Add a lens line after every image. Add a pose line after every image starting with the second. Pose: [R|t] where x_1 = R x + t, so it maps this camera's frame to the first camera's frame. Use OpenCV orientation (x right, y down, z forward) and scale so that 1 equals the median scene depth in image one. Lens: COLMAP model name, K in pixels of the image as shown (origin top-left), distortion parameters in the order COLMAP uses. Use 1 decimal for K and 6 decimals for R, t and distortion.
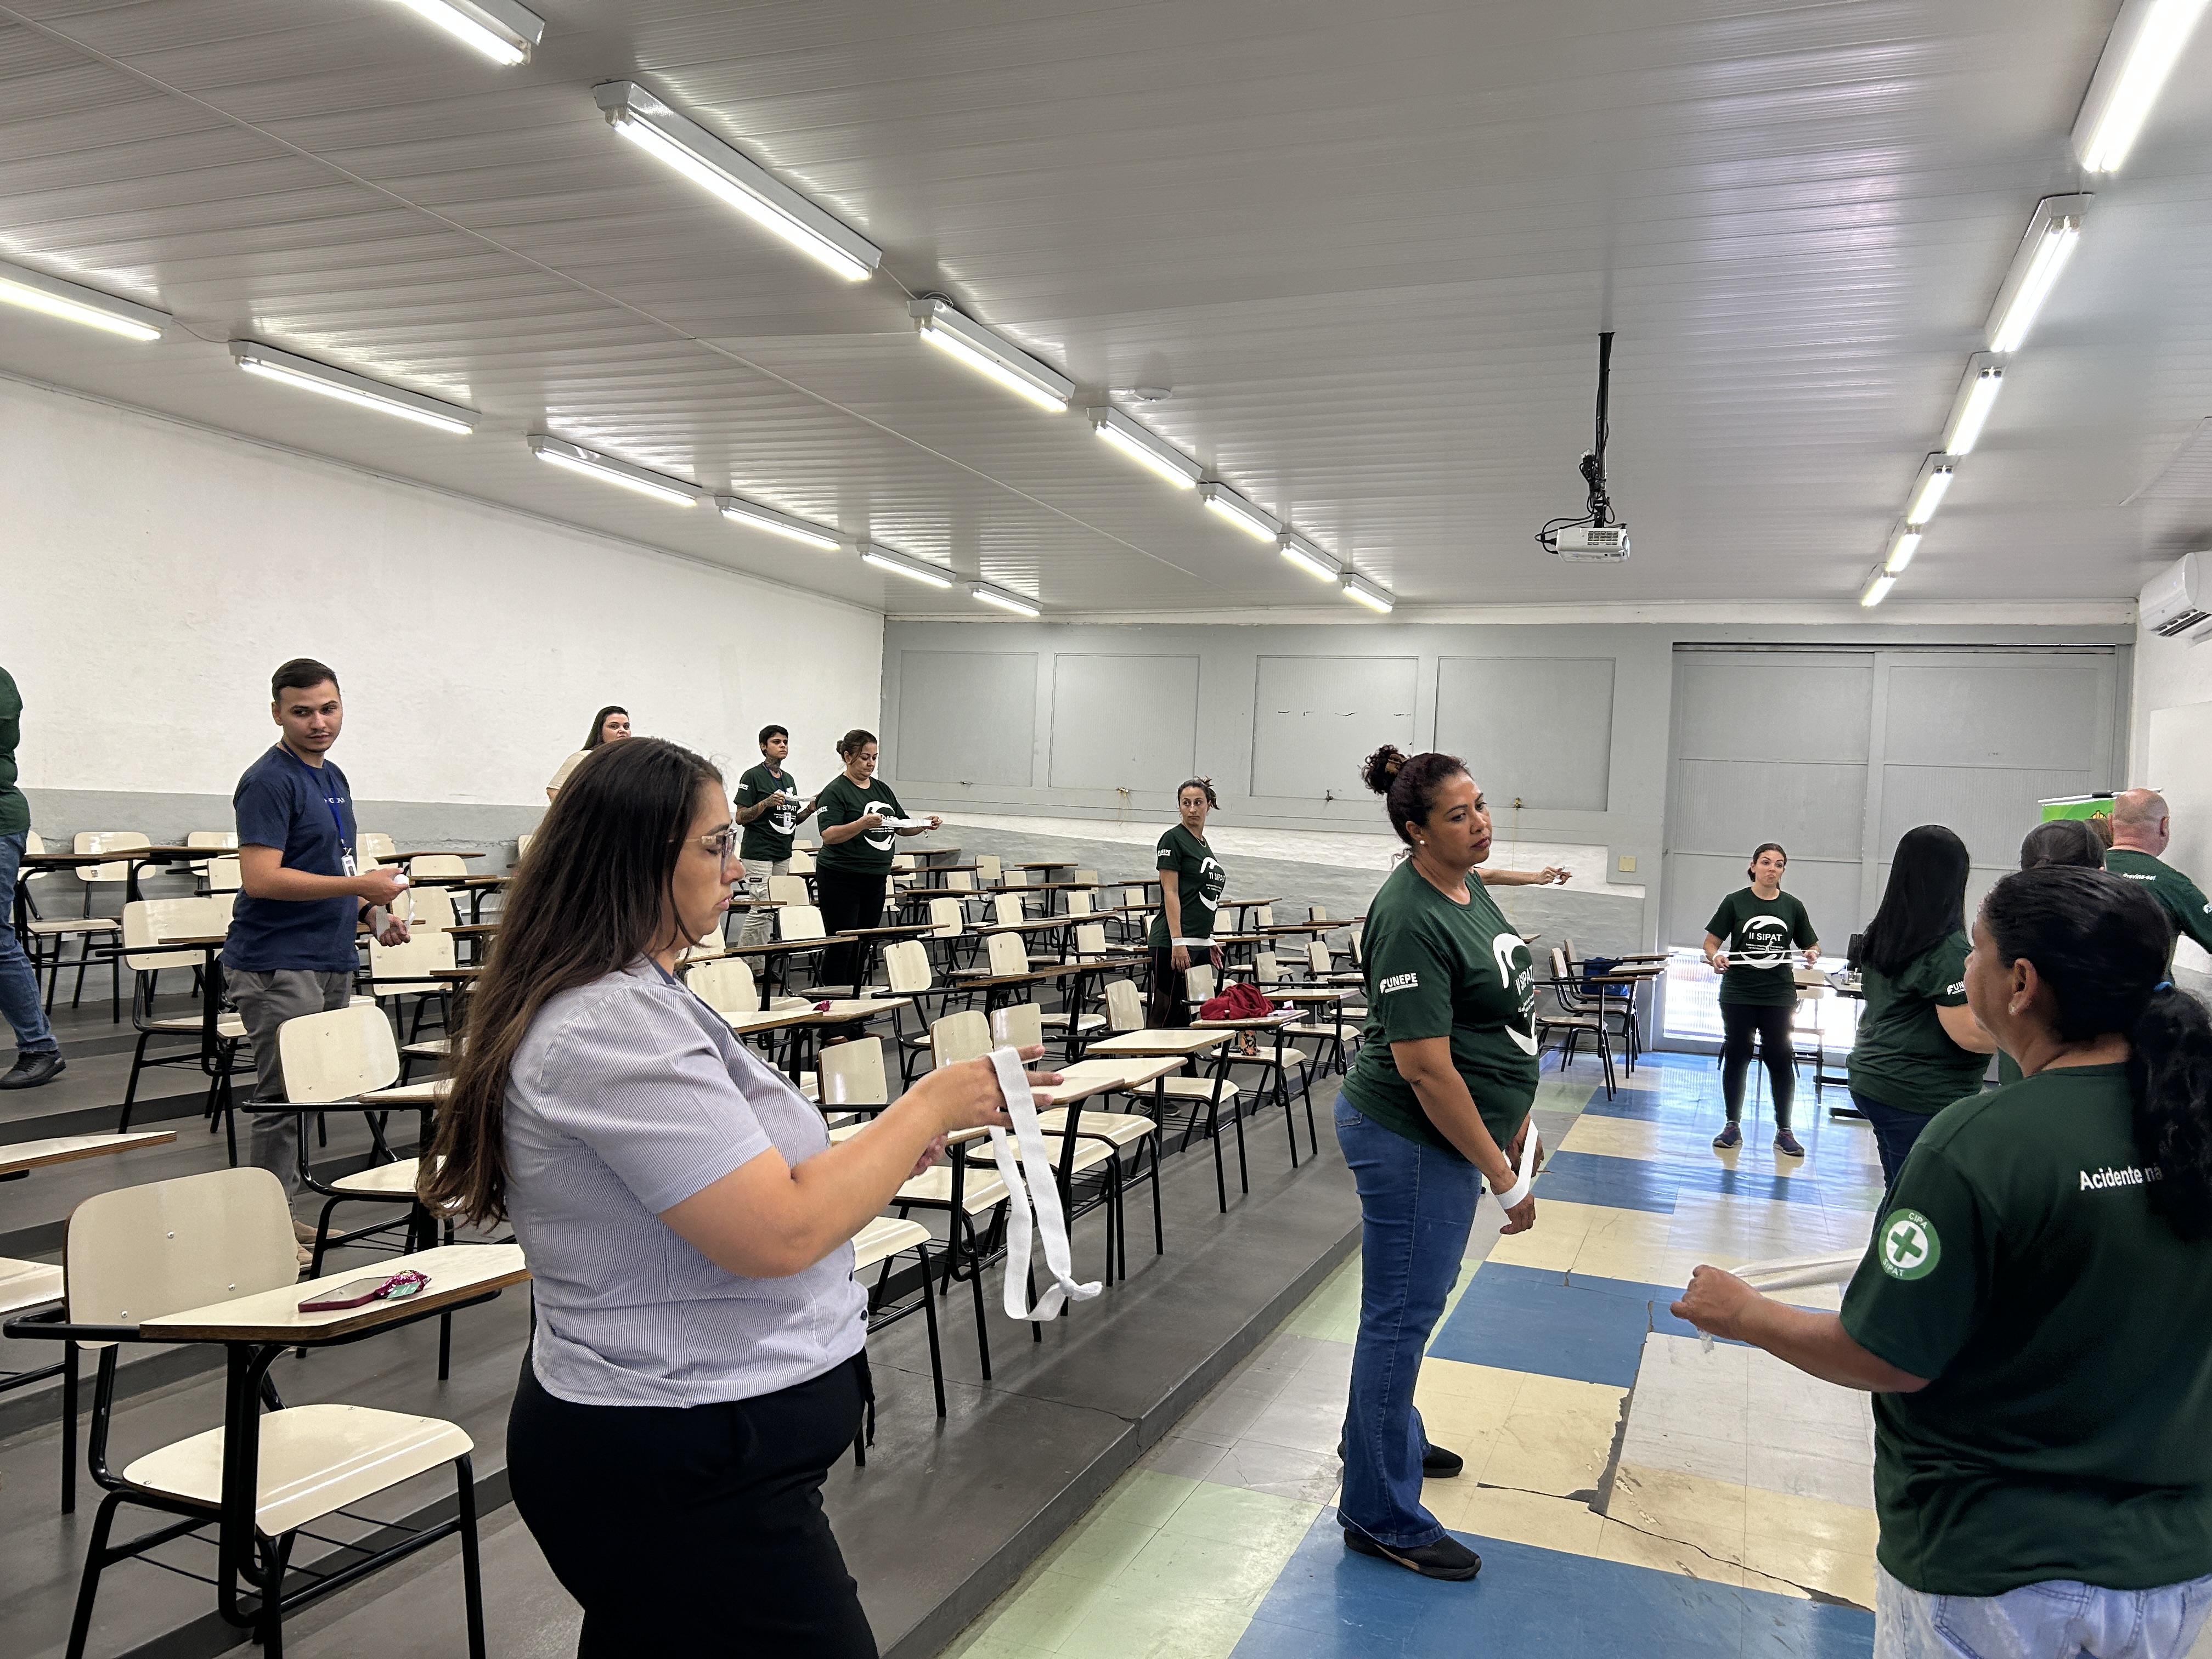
lens RADIAL K [[1665.2, 0, 1126.9], [0, 1665.2, 852.1], [0, 0, 1]] dist [0.062591, -0.067524]
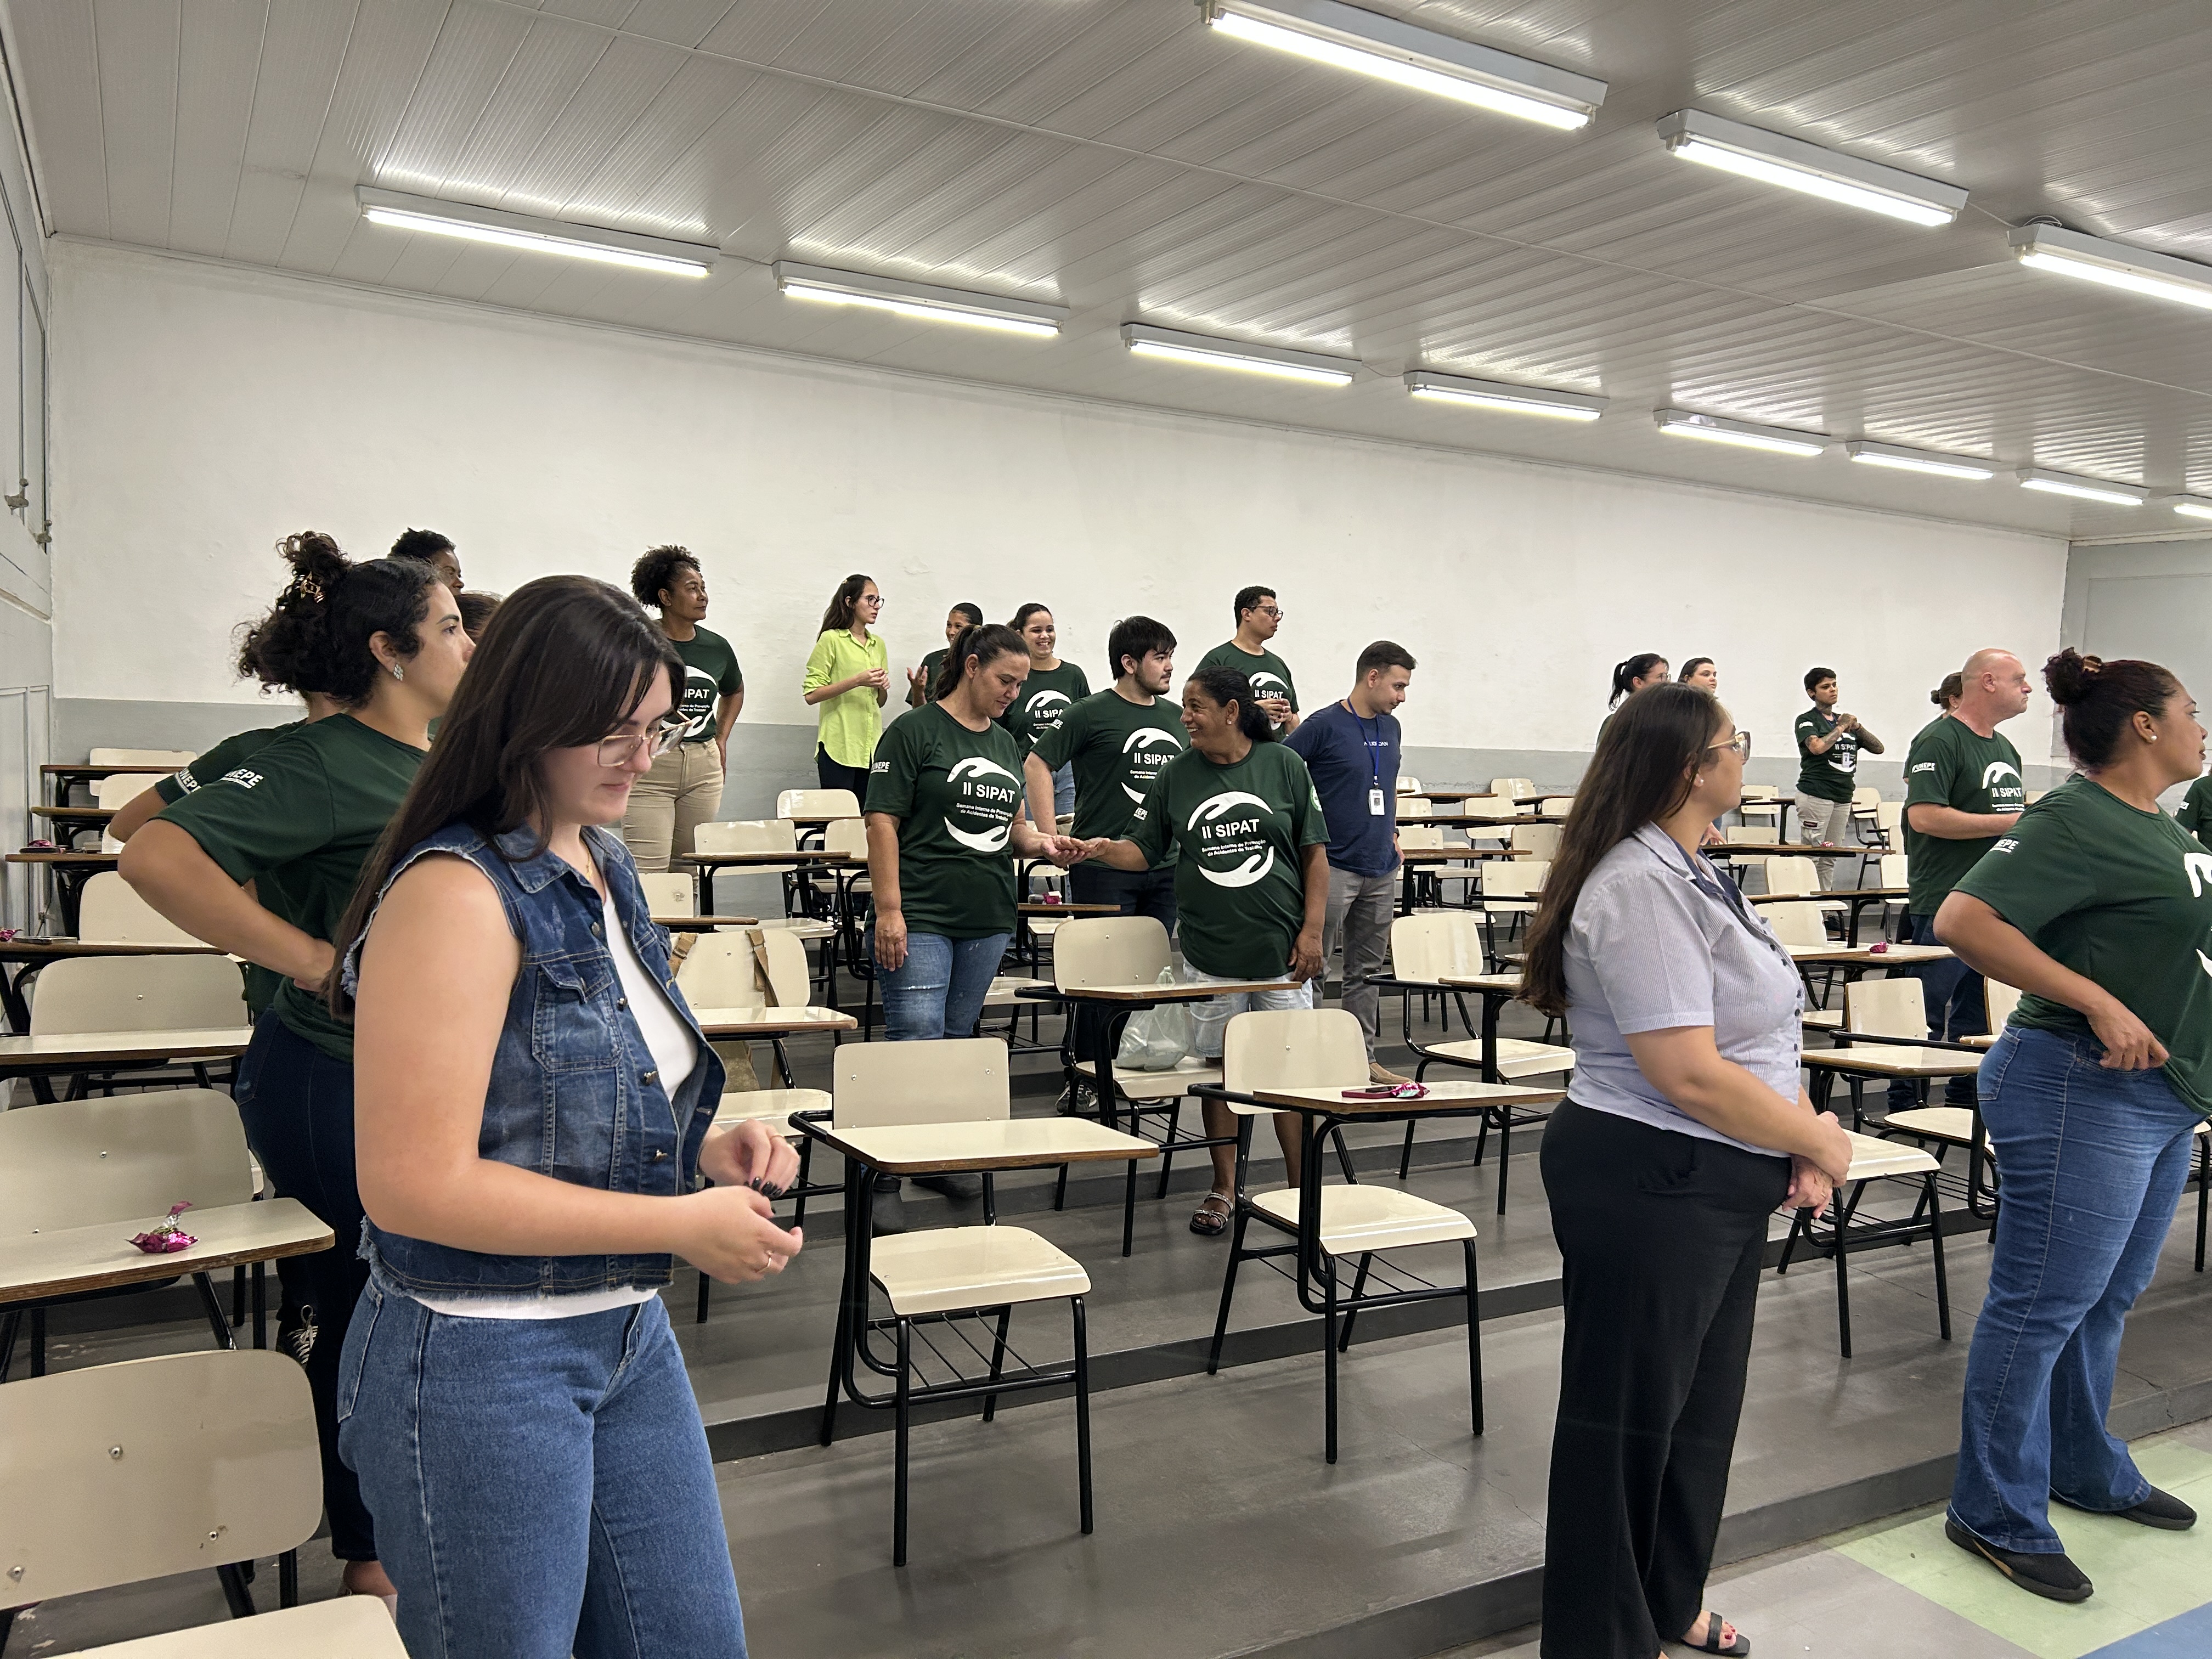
lens RADIAL K [[1665.2, 0, 1105.6], [0, 1665.2, 842.6], [0, 0, 1]] dist [0.062591, -0.067524]
pose [[0.769729, 0.031845, -0.637576, 0.079311], [-0.016943, 0.999422, 0.029462, 0.004596], [0.638146, -0.011875, 0.769824, -0.070999]]
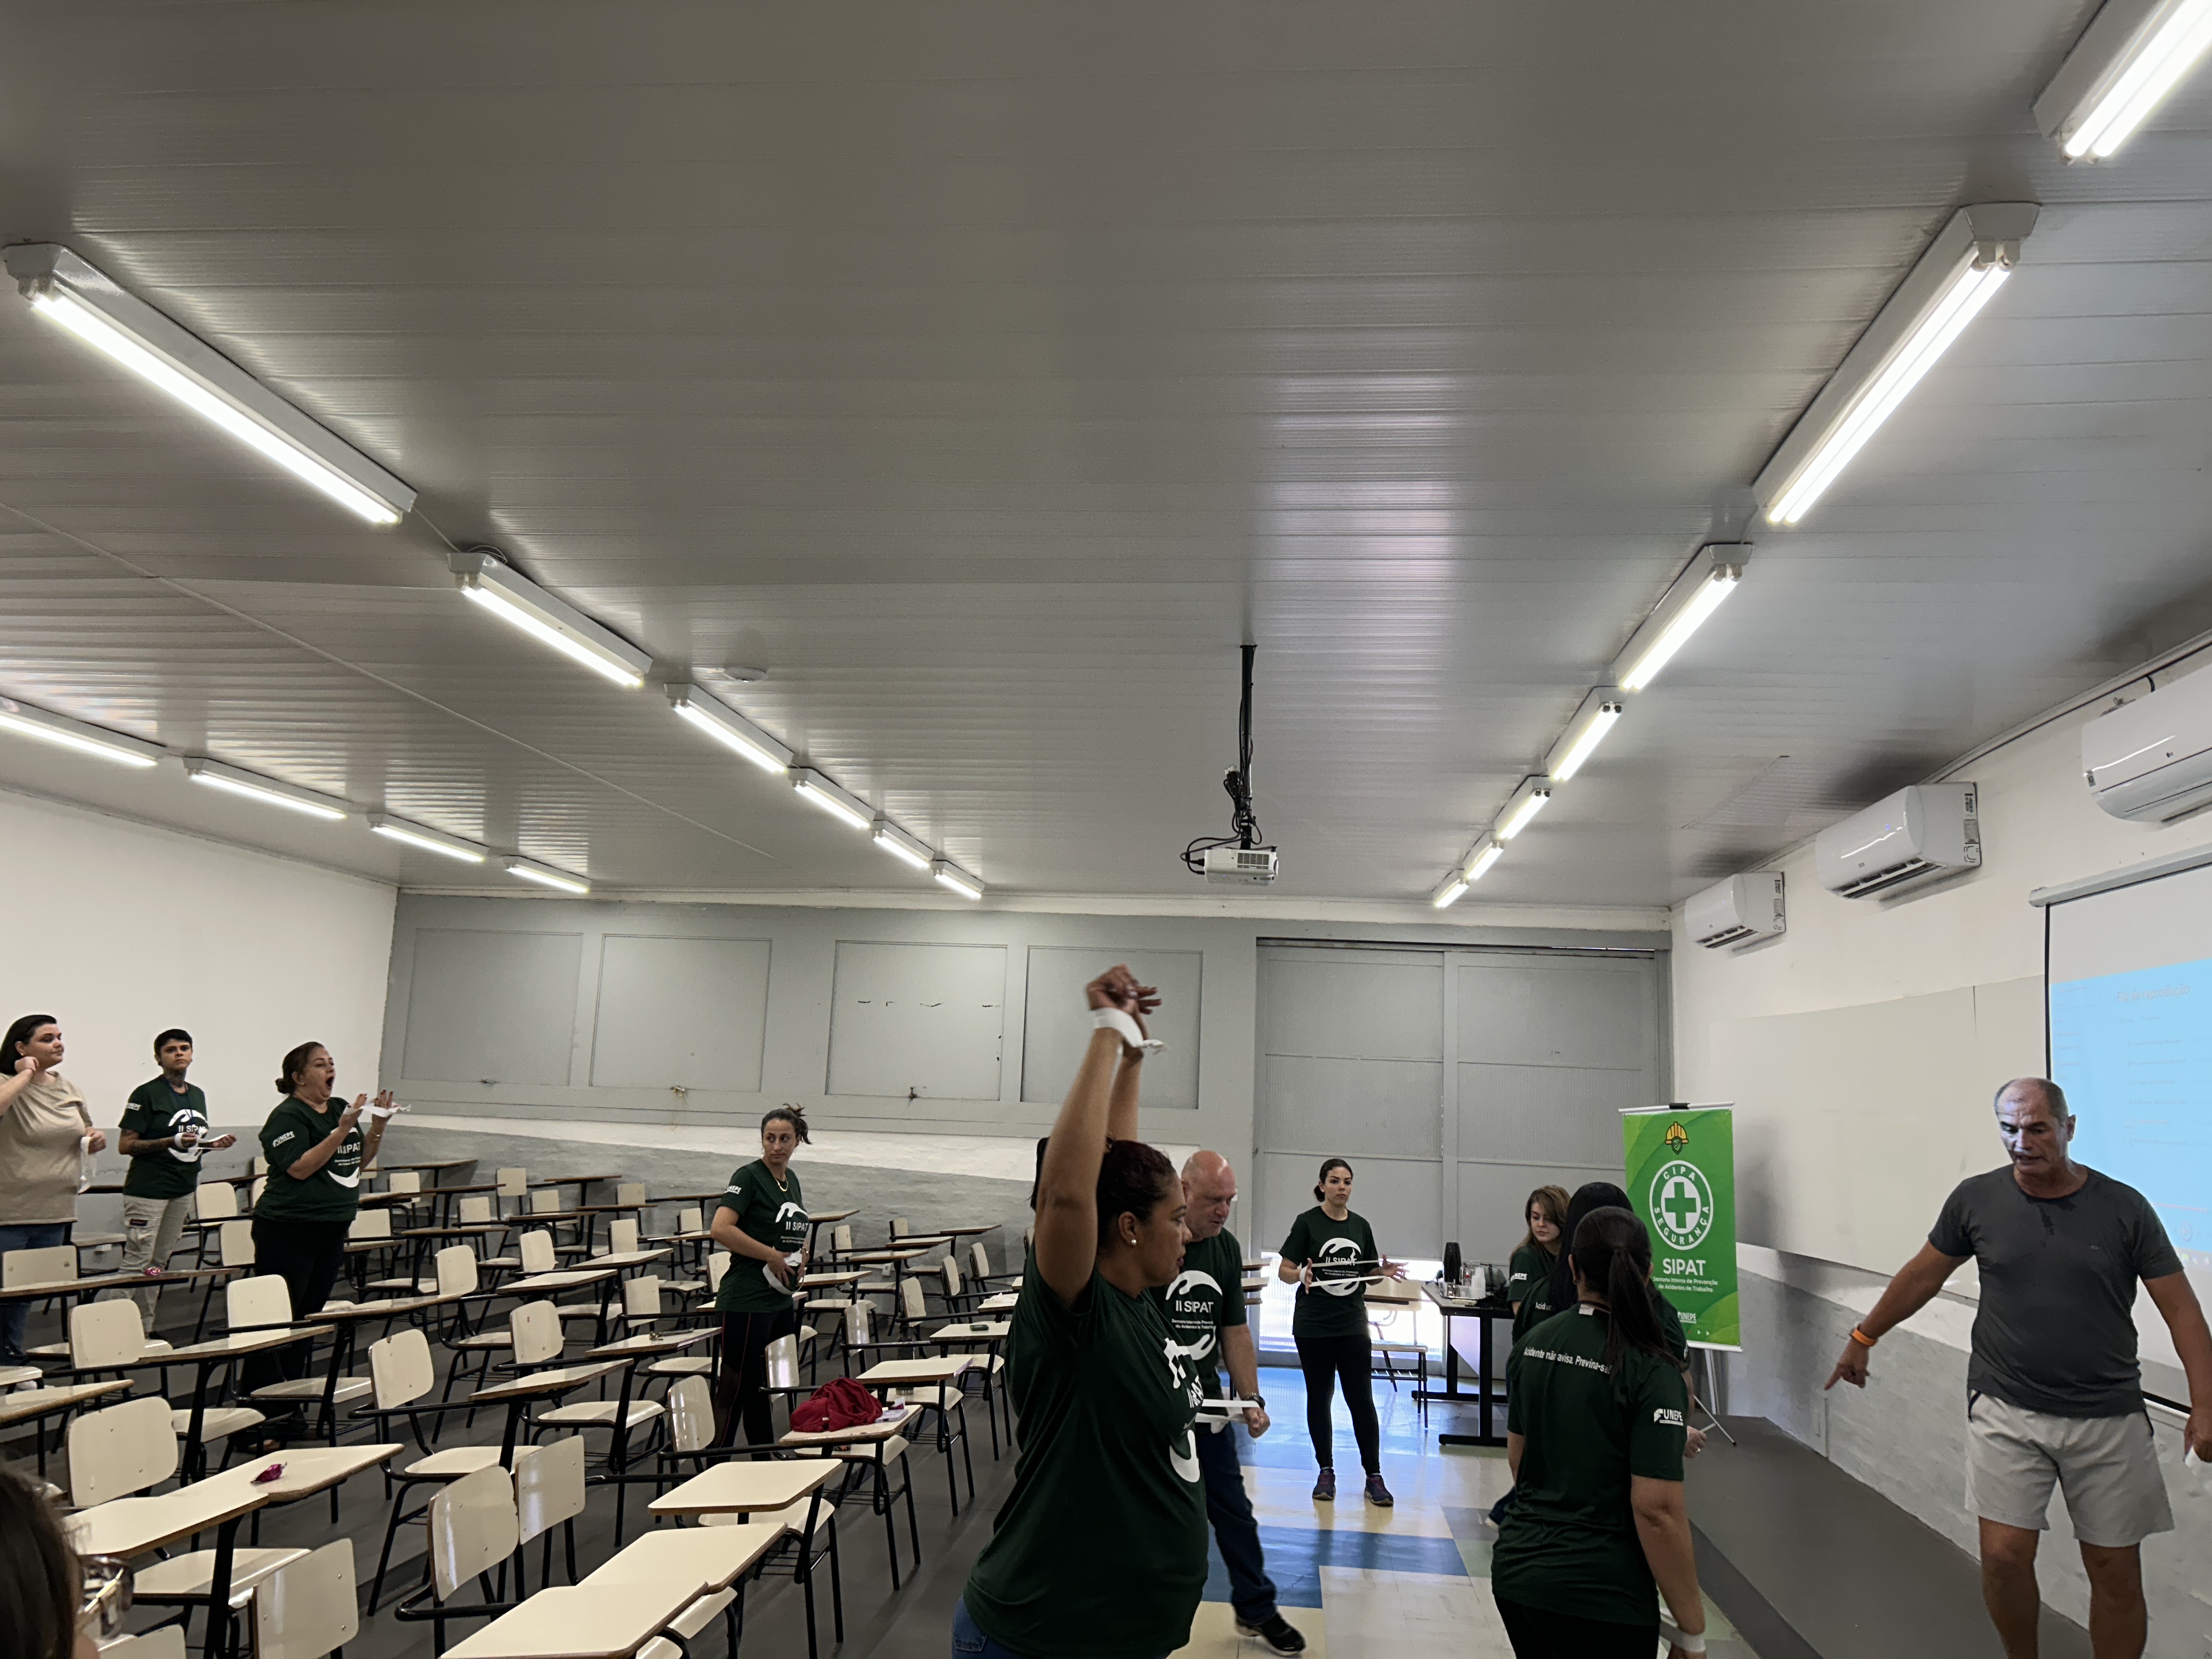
lens RADIAL K [[1665.2, 0, 1123.5], [0, 1665.2, 853.8], [0, 0, 1]] dist [0.062591, -0.067524]
pose [[0.965270, 0.028621, 0.259681, -0.017158], [0.011518, 0.988353, -0.151744, -0.044100], [-0.260999, 0.149465, 0.953698, 0.123030]]
